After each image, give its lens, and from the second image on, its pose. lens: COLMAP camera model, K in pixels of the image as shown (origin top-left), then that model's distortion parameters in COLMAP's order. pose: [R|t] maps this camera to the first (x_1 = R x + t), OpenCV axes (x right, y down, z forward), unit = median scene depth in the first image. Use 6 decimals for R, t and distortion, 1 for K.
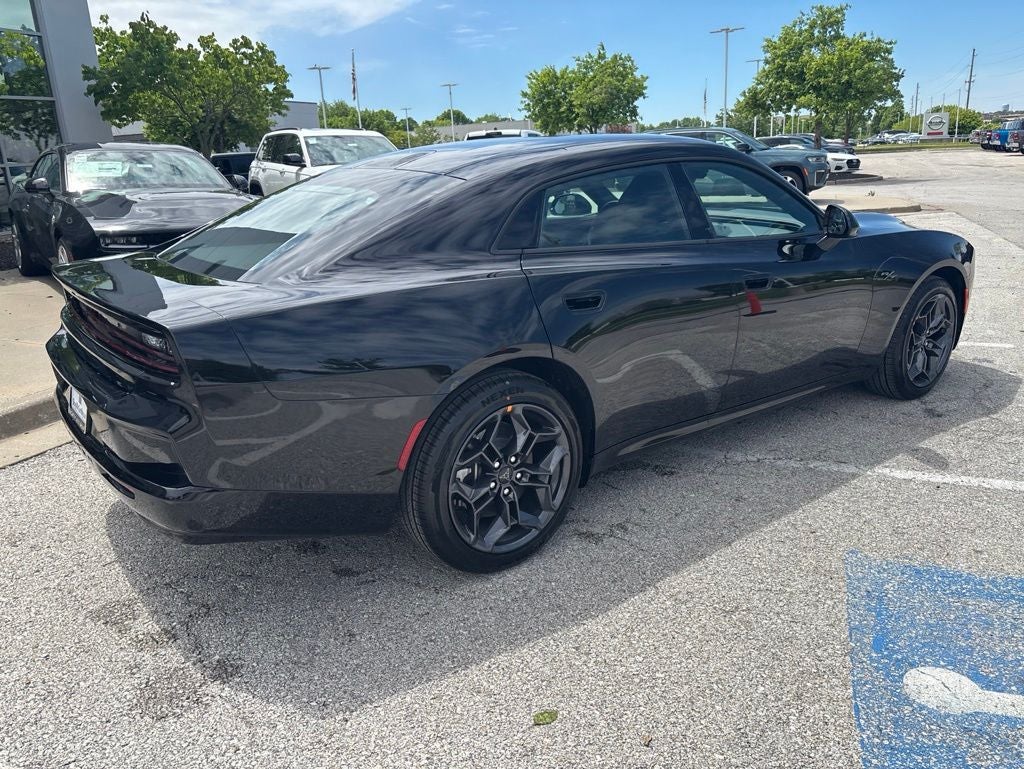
lens RADIAL K [[774.9, 0, 511.0], [0, 774.9, 390.9], [0, 0, 1]] dist [0.045539, -0.052069]
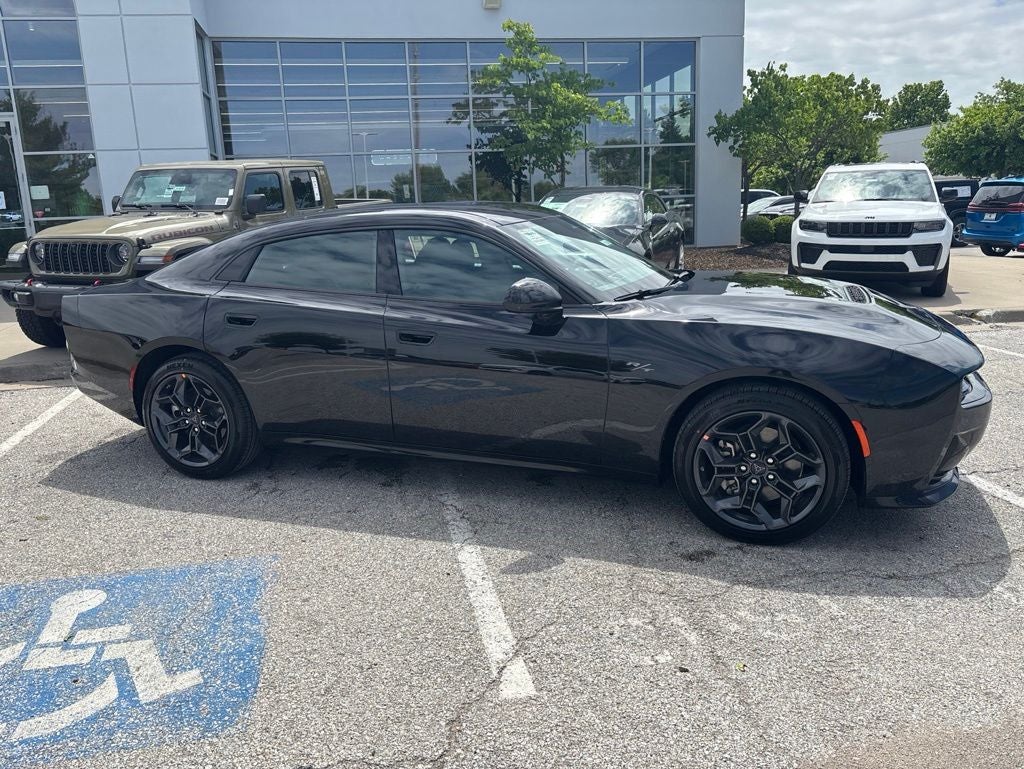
lens RADIAL K [[774.9, 0, 507.2], [0, 774.9, 380.6], [0, 0, 1]] dist [0.045539, -0.052069]
pose [[0.535634, 0.203242, -0.819627, 1.140519], [-0.233164, 0.968468, 0.087775, -0.179989], [0.811622, 0.144092, 0.566133, 0.417143]]
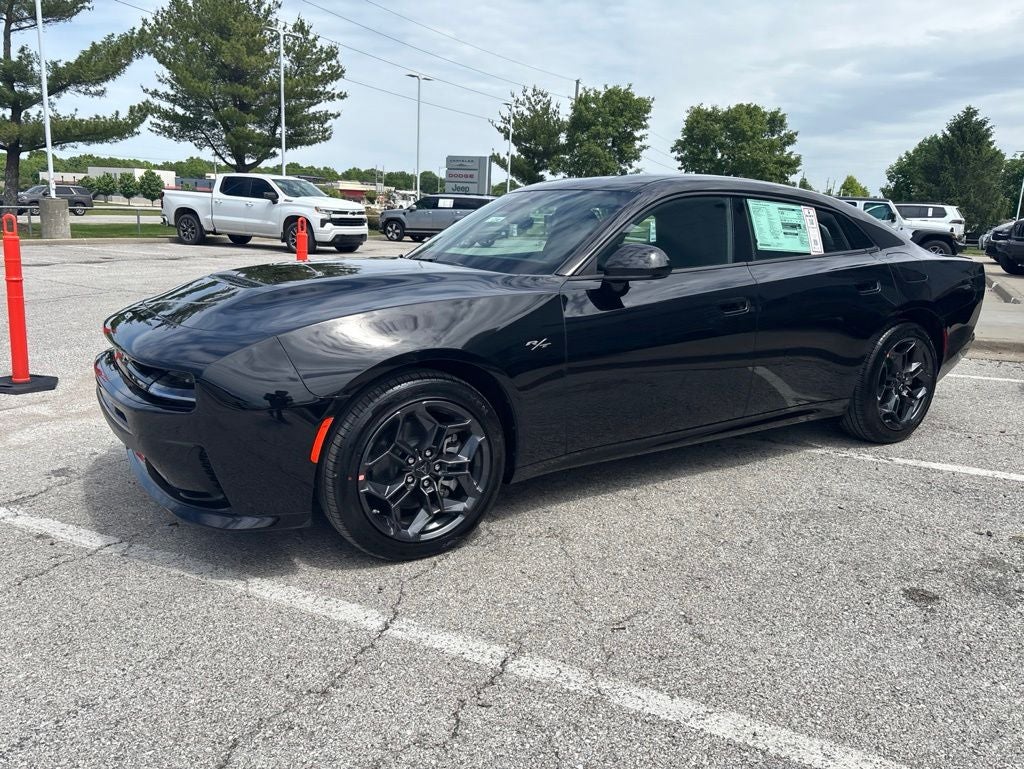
lens RADIAL K [[774.9, 0, 511.5], [0, 774.9, 376.6], [0, 0, 1]] dist [0.045539, -0.052069]
pose [[-0.995609, -0.010064, 0.093064, 0.158506], [0.036215, 0.875367, 0.482101, -0.613236], [-0.086317, 0.483355, -0.871159, 2.101544]]
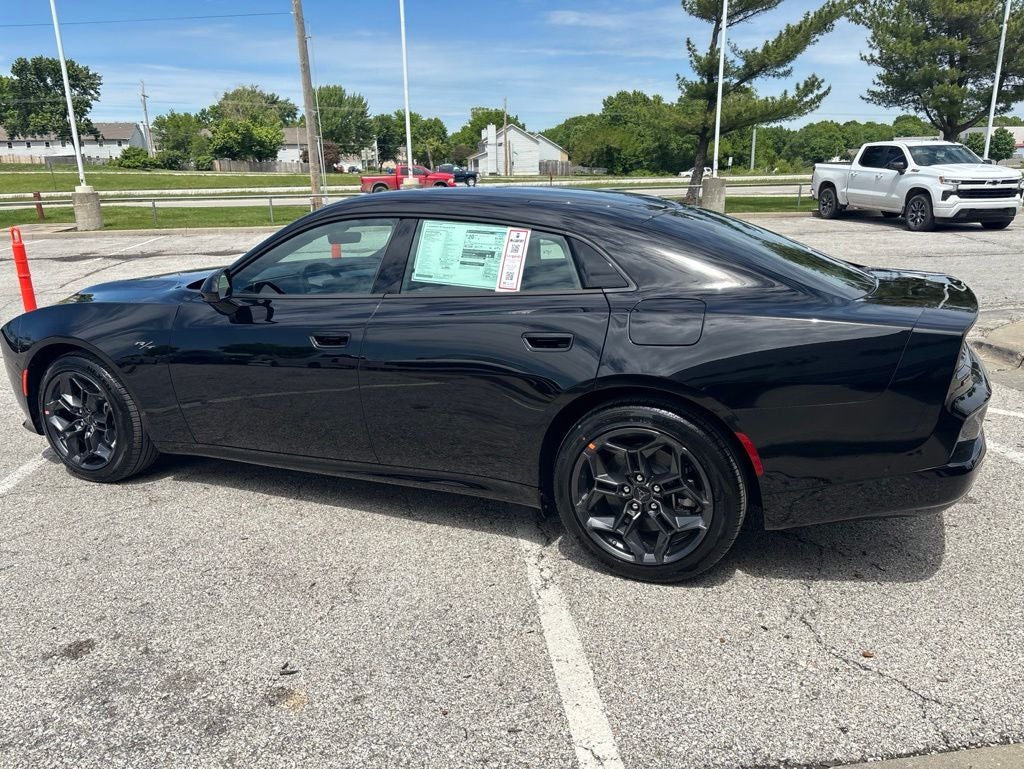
lens RADIAL K [[774.9, 0, 510.2], [0, 774.9, 379.7], [0, 0, 1]] dist [0.045539, -0.052069]
pose [[-0.472442, -0.183729, 0.861999, -0.867767], [0.294972, 0.888670, 0.351081, -0.434738], [-0.830536, 0.420131, -0.365650, 1.396342]]
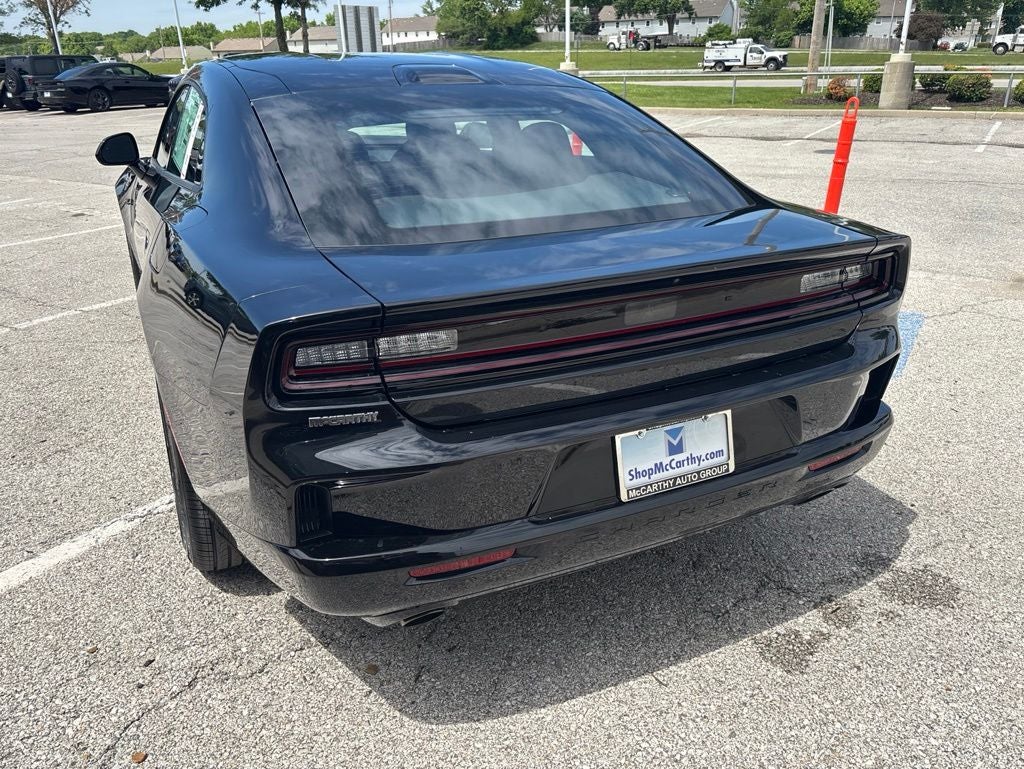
lens RADIAL K [[774.9, 0, 511.6], [0, 774.9, 393.0], [0, 0, 1]] dist [0.045539, -0.052069]
pose [[0.197136, -0.352814, 0.914691, -0.783805], [0.296236, 0.910824, 0.287477, -0.173679], [-0.934549, 0.214293, 0.284072, 0.644511]]
